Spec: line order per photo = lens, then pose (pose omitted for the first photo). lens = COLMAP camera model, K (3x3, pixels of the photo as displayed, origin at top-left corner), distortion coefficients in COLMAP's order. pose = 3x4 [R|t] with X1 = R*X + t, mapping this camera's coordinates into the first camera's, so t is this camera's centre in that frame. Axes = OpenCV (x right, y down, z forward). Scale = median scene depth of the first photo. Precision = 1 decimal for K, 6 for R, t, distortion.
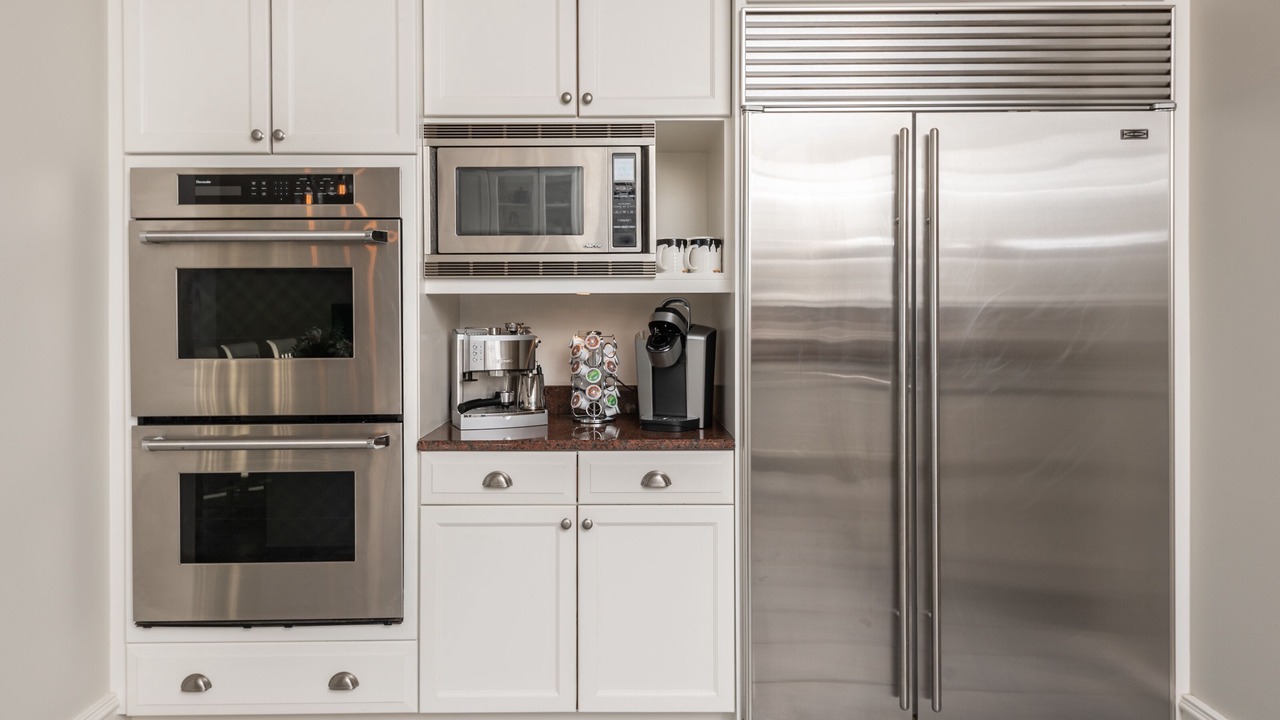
lens RADIAL K [[921.4, 0, 640.1], [0, 921.4, 303.3], [0, 0, 1]] dist [0.027798, -0.001842]
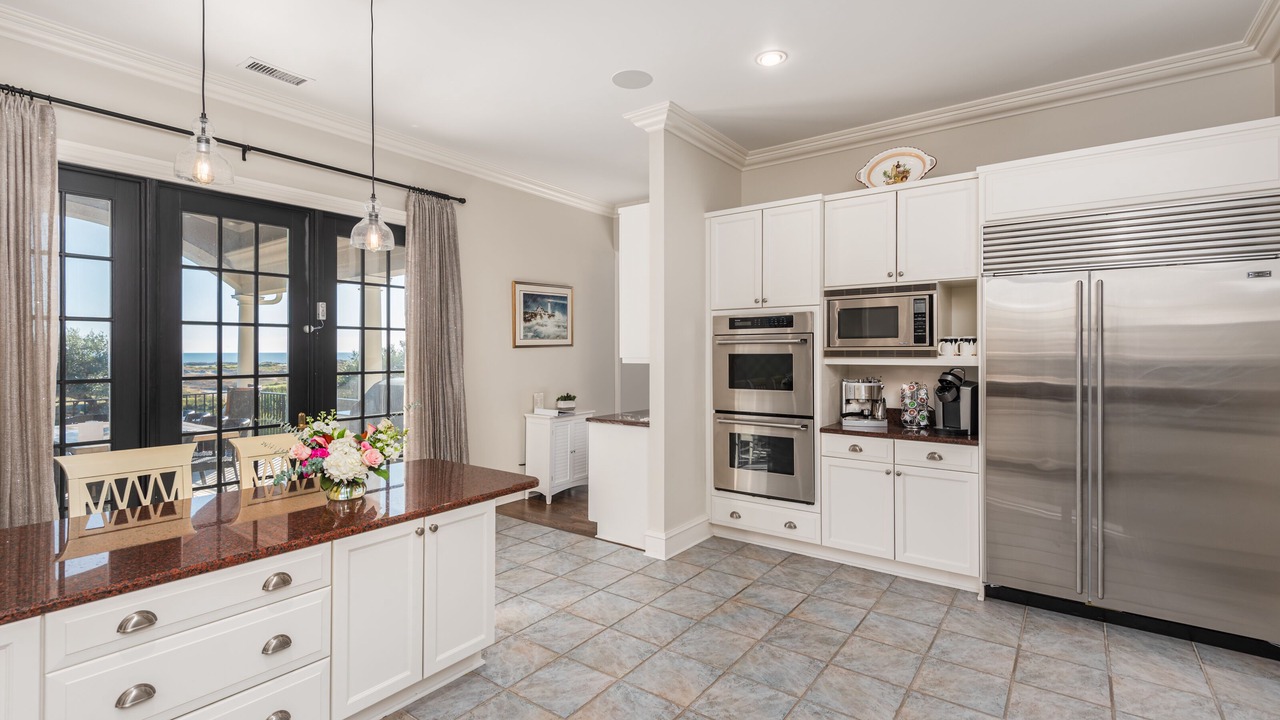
lens RADIAL K [[594.0, 0, 639.6], [0, 594.0, 348.1], [0, 0, 1]] dist [-0.000560, -0.000553]
pose [[0.807106, 0.003151, -0.590399, 0.261070], [-0.006125, 0.999977, -0.003037, -0.041950], [0.590375, 0.006067, 0.807106, -0.453635]]
